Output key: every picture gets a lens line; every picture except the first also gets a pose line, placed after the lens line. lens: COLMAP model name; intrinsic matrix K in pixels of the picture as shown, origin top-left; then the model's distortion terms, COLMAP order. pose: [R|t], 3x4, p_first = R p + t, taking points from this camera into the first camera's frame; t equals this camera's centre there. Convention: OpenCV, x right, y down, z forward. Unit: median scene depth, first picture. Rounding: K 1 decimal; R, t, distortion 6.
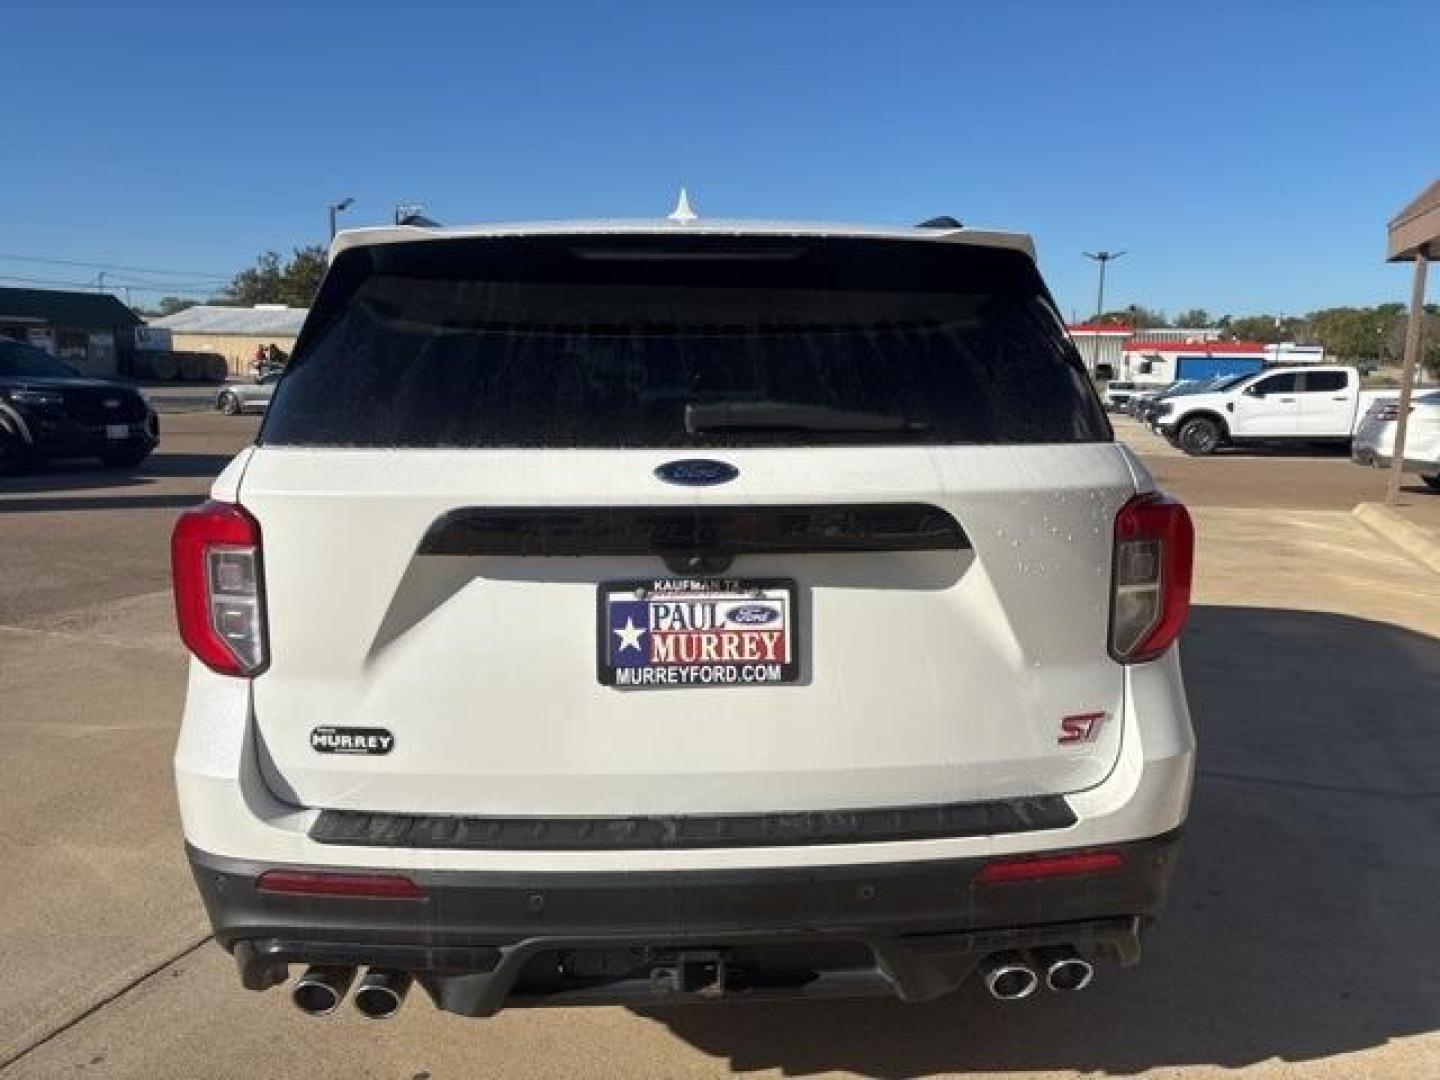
lens RADIAL K [[1100.8, 0, 720.0], [0, 1100.8, 540.0], [0, 0, 1]] dist [-0.030682, -0.005320]
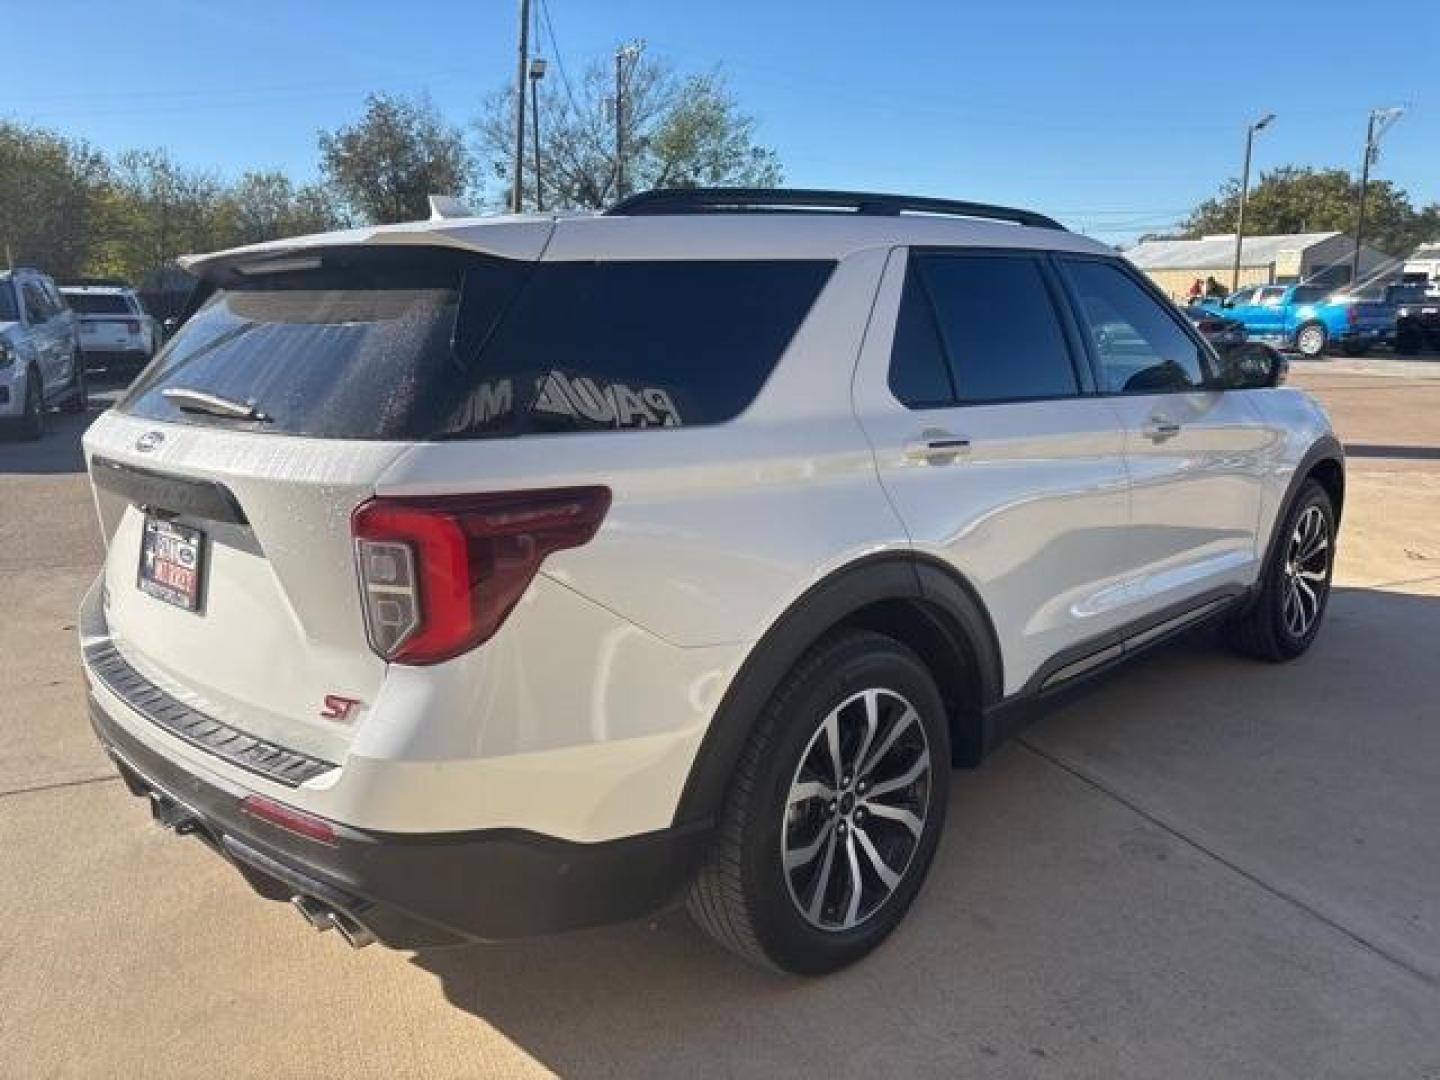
lens RADIAL K [[1095.5, 0, 720.3], [0, 1095.5, 520.7], [0, 0, 1]] dist [0.054582, -0.064778]
pose [[0.644060, 0.116180, -0.756101, 1.319871], [-0.083956, 0.993164, 0.081091, -0.123713], [0.760354, 0.011252, 0.649412, 0.570387]]
